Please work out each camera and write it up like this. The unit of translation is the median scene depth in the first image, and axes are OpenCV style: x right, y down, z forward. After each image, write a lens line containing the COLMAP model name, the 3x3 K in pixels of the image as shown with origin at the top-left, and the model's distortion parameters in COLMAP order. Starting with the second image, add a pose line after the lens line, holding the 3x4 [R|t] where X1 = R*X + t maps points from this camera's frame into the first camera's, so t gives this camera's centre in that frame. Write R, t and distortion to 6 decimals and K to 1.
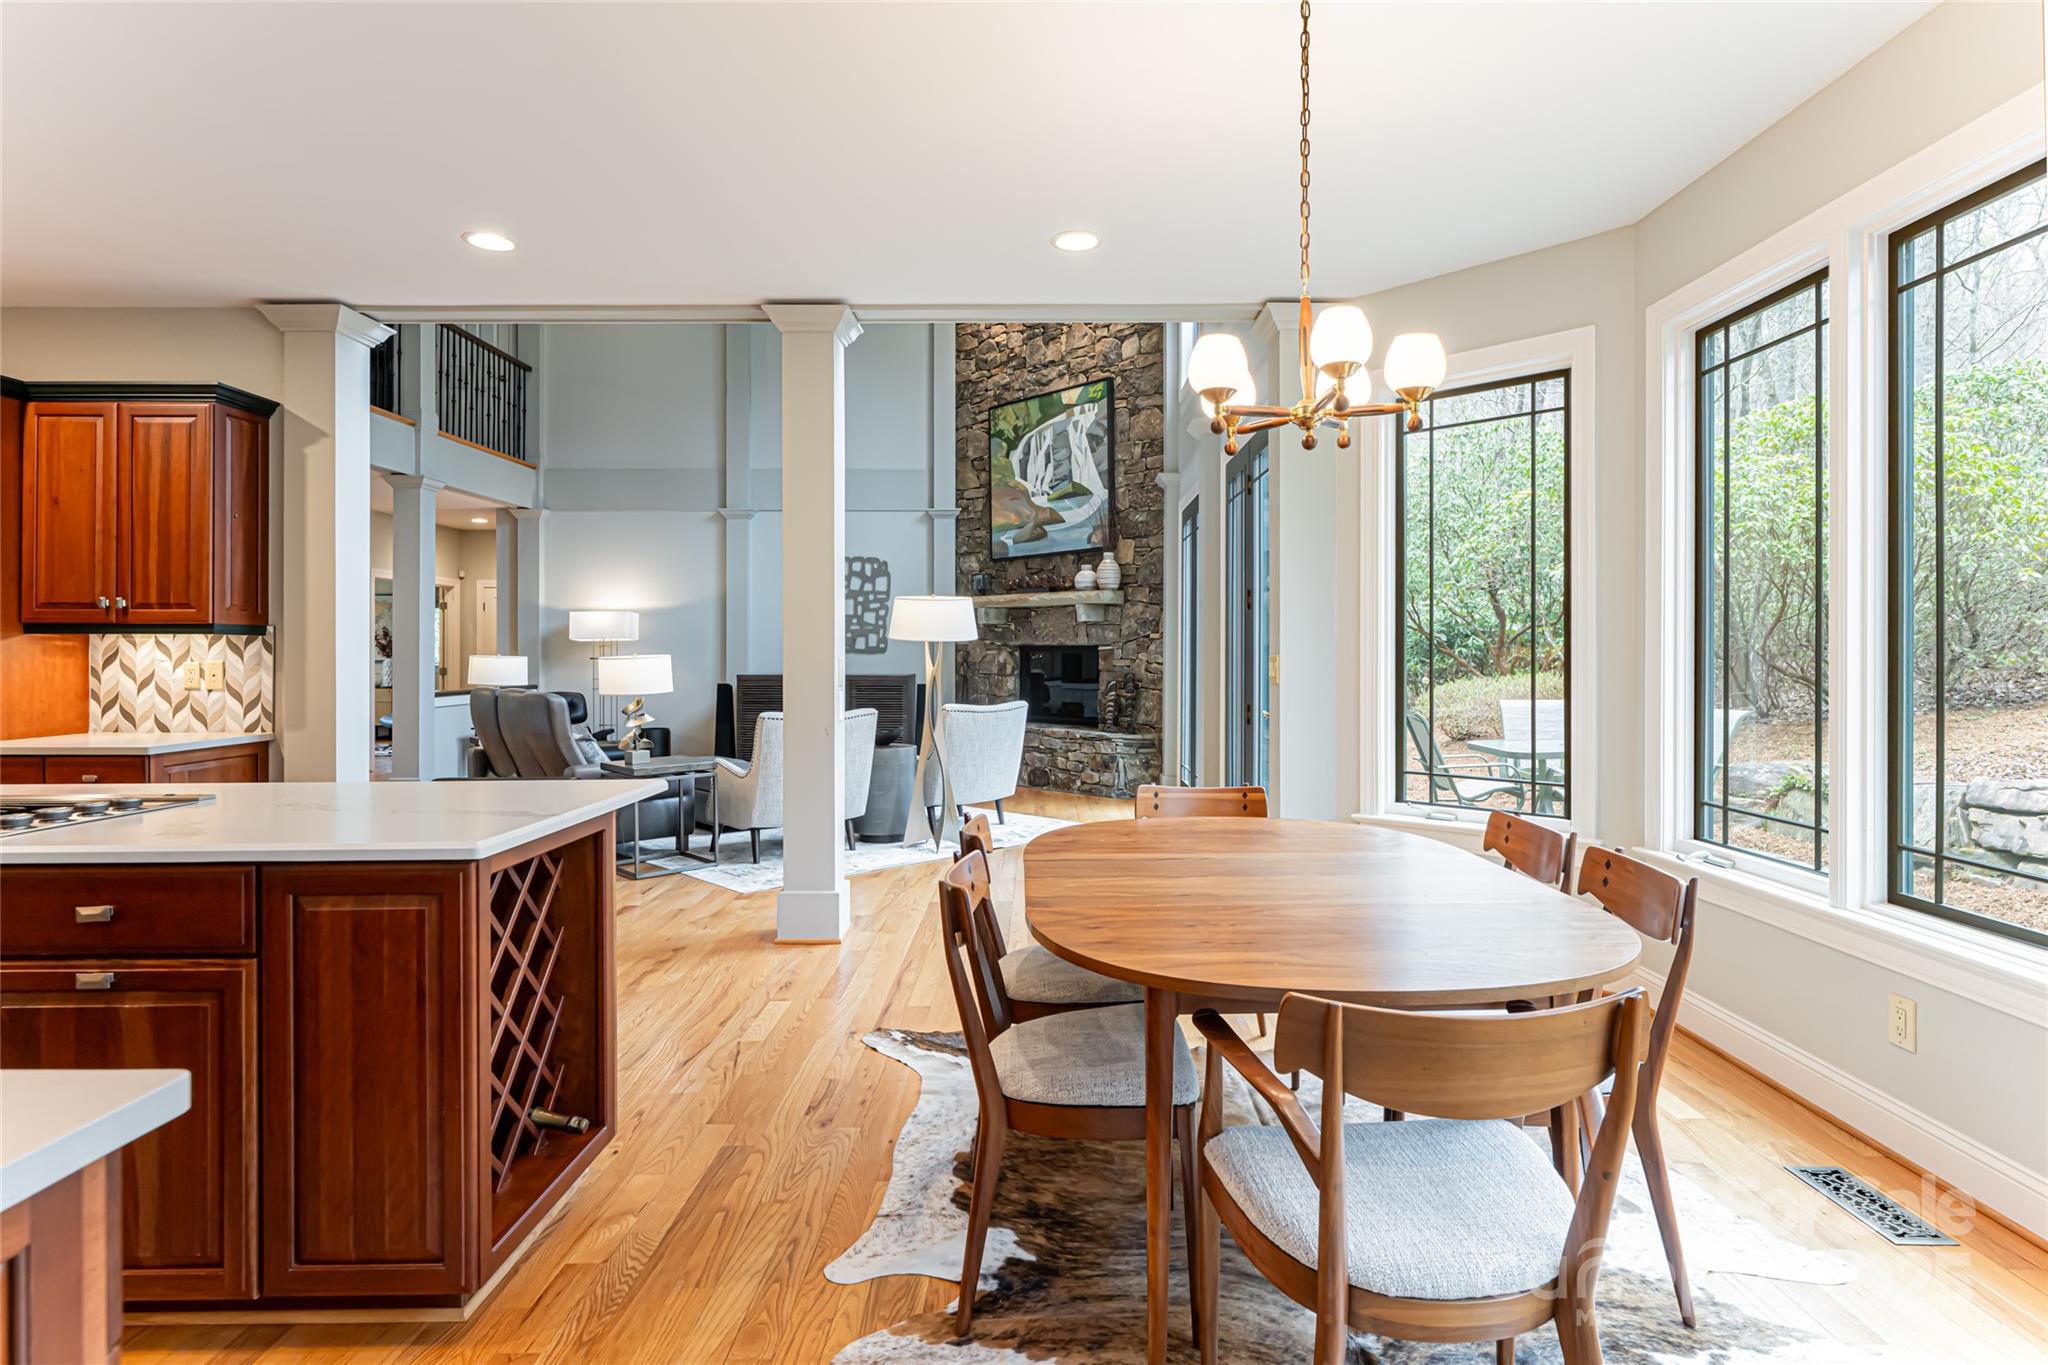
lens RADIAL K [[1061.8, 0, 1066.7], [0, 1061.8, 652.1], [0, 0, 1]] dist [-0.000274, 0.000051]
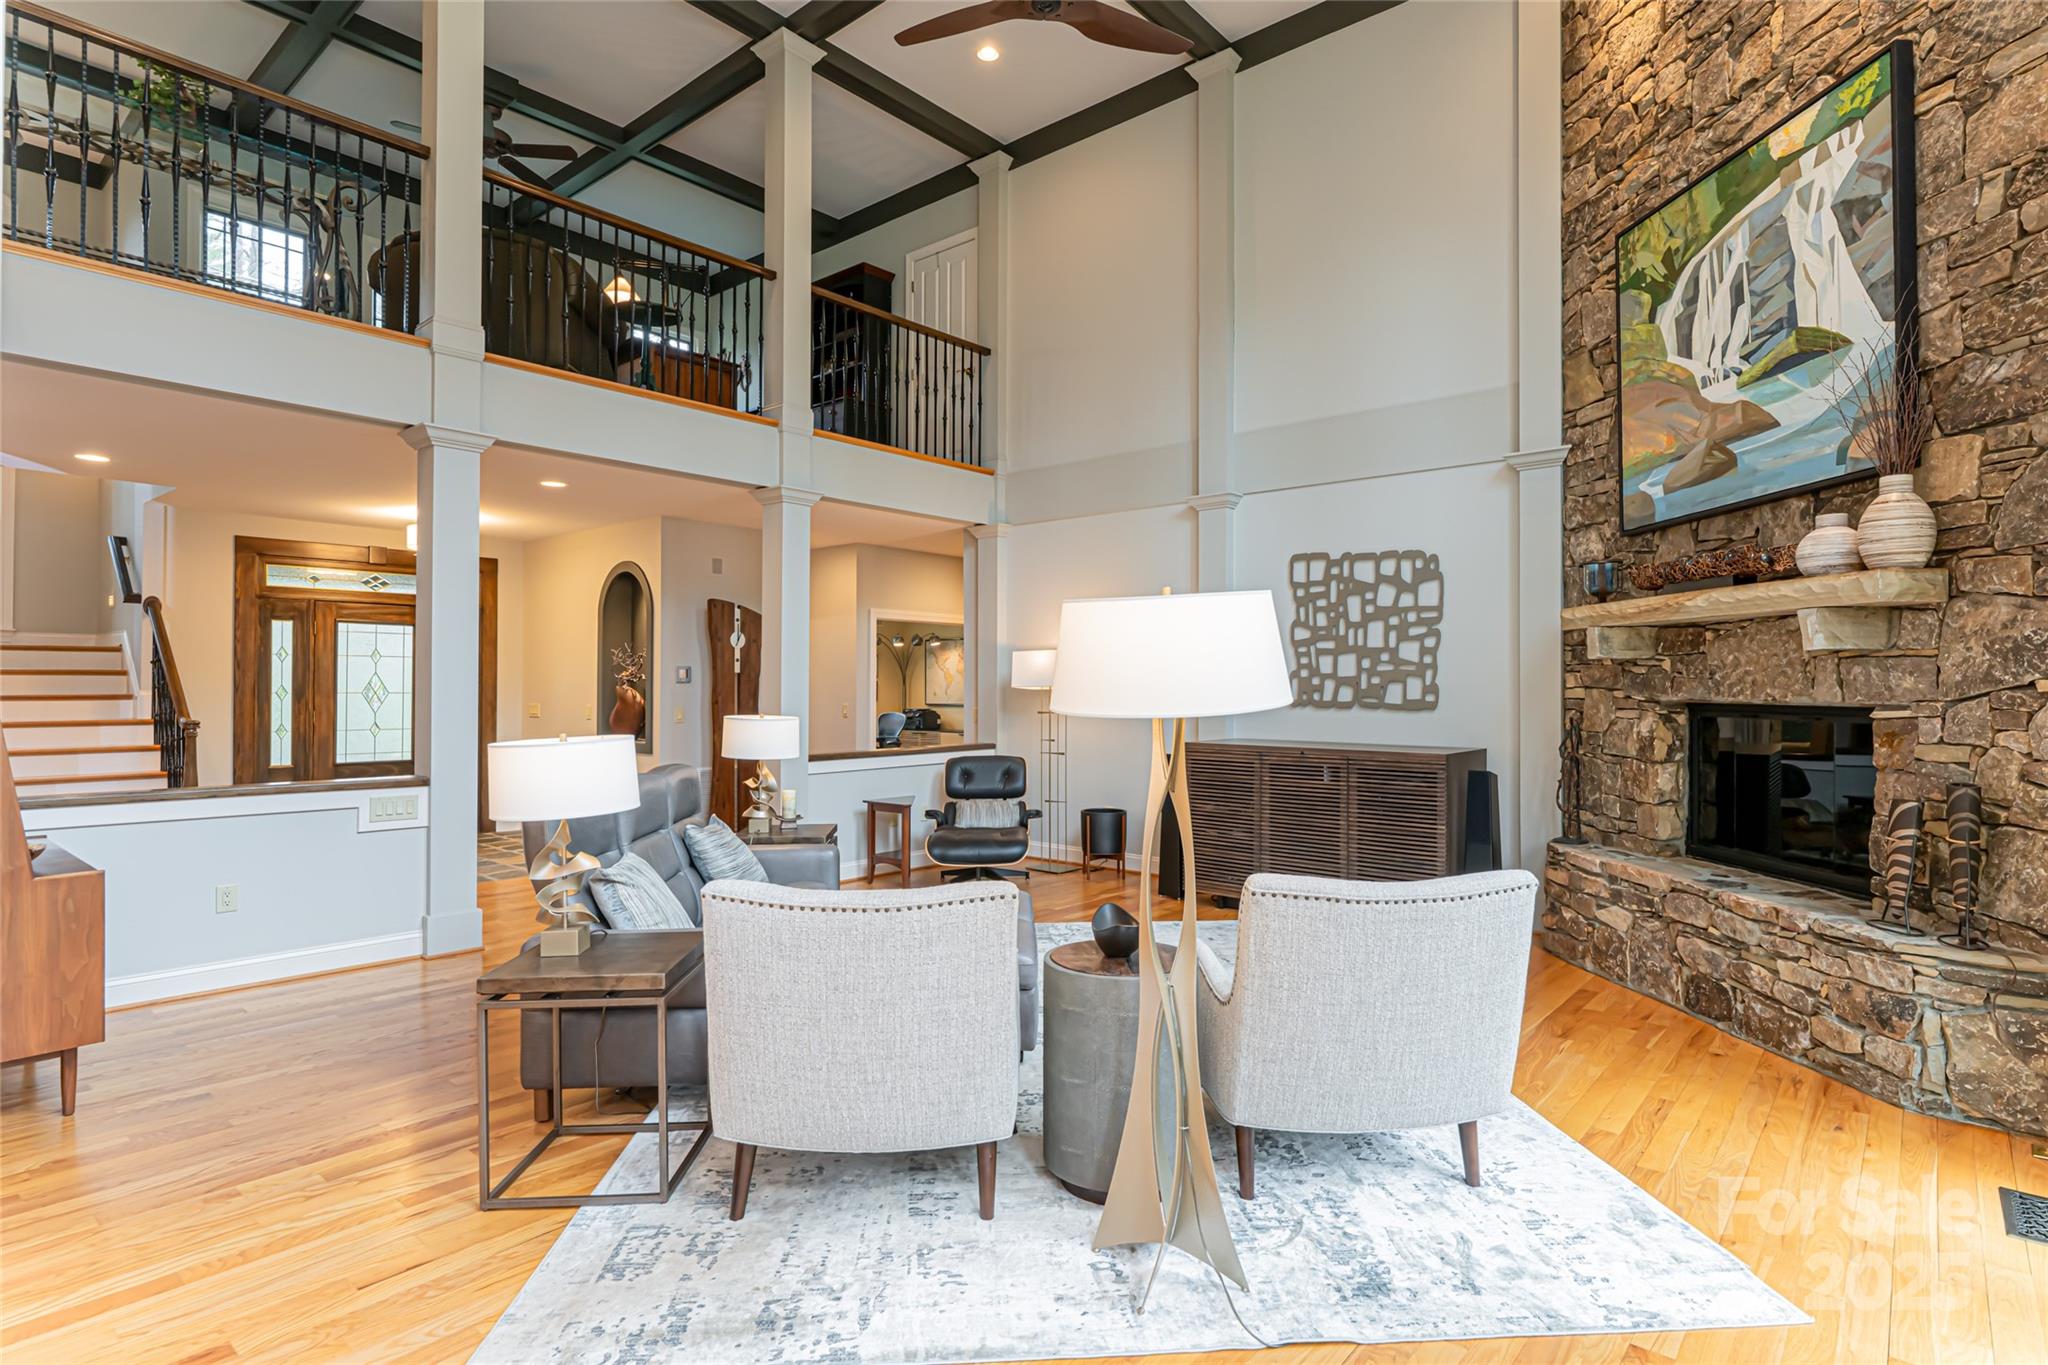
lens RADIAL K [[1052.5, 0, 1040.6], [0, 1052.5, 677.3], [0, 0, 1]] dist [-0.000772, 0.000444]
pose [[0.749732, -0.003919, -0.661730, 0.056887], [-0.003438, 0.999946, -0.009817, -0.012551], [0.661732, 0.009635, 0.749678, 0.467256]]
